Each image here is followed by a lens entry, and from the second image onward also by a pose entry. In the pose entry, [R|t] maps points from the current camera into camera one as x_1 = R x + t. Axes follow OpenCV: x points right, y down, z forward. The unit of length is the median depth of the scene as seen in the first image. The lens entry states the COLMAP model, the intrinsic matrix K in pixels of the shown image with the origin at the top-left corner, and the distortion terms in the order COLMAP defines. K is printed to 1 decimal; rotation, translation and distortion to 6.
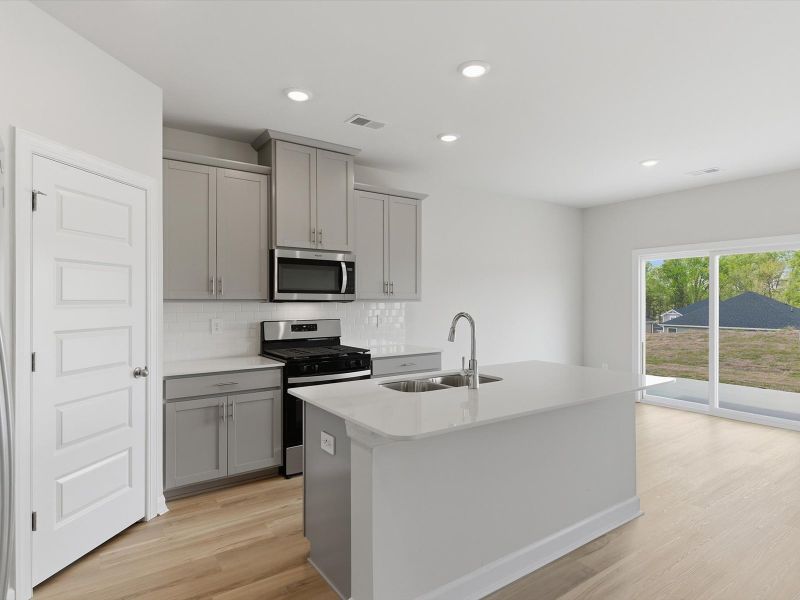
lens RADIAL K [[447.0, 0, 398.9], [0, 447.0, 301.7], [0, 0, 1]] dist [0.003004, -0.000179]
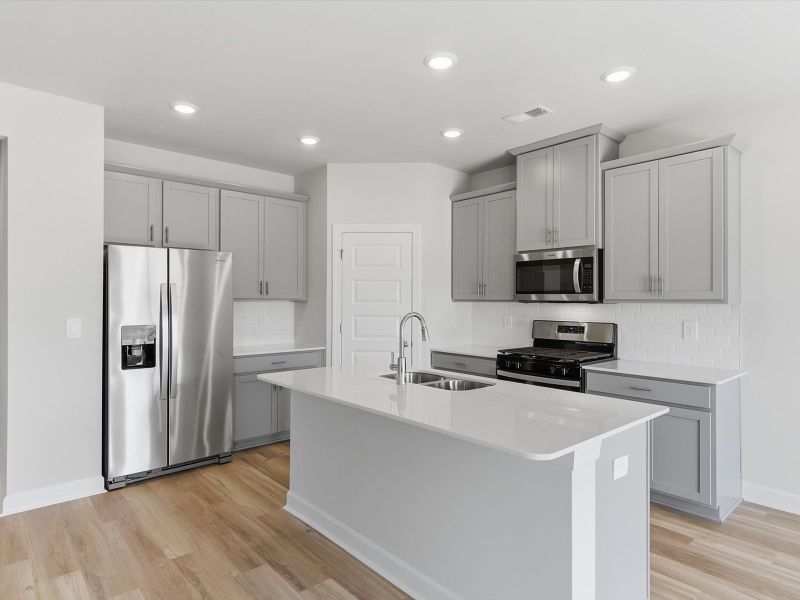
lens RADIAL K [[472.3, 0, 396.4], [0, 472.3, 294.9], [0, 0, 1]] dist [0.034633, -0.000766]
pose [[0.113923, -0.008840, -0.993450, 0.849189], [-0.005746, 0.999938, -0.009556, -0.004467], [0.993473, 0.006797, 0.113865, 0.568893]]
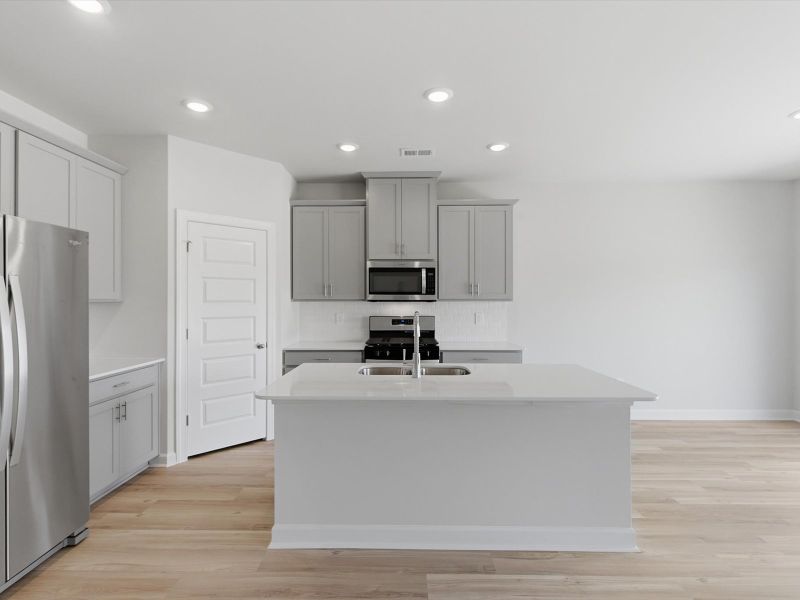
lens RADIAL K [[402.4, 0, 400.0], [0, 402.4, 300.0], [0, 0, 1]] dist [0.002106, -0.000050]
pose [[0.813598, 0.000228, -0.581427, 0.487725], [-0.000739, 1.000000, -0.000642, -0.002972], [0.581427, 0.000952, 0.813598, 0.088962]]
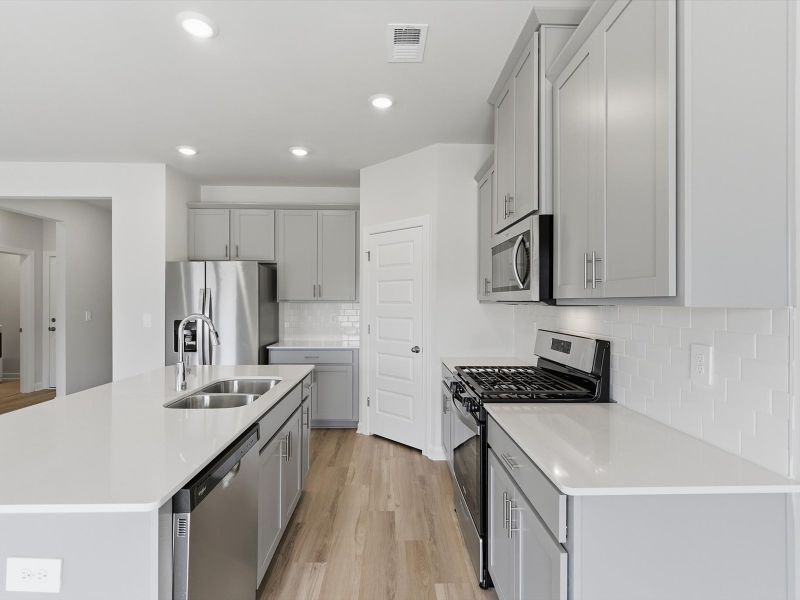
lens RADIAL K [[402.4, 0, 400.0], [0, 402.4, 300.0], [0, 0, 1]] dist [0.002106, -0.000050]
pose [[-0.547638, -0.004342, -0.836704, 0.428744], [-0.004491, 0.999987, -0.002250, -0.003670], [0.836703, 0.002525, -0.547650, 1.248575]]
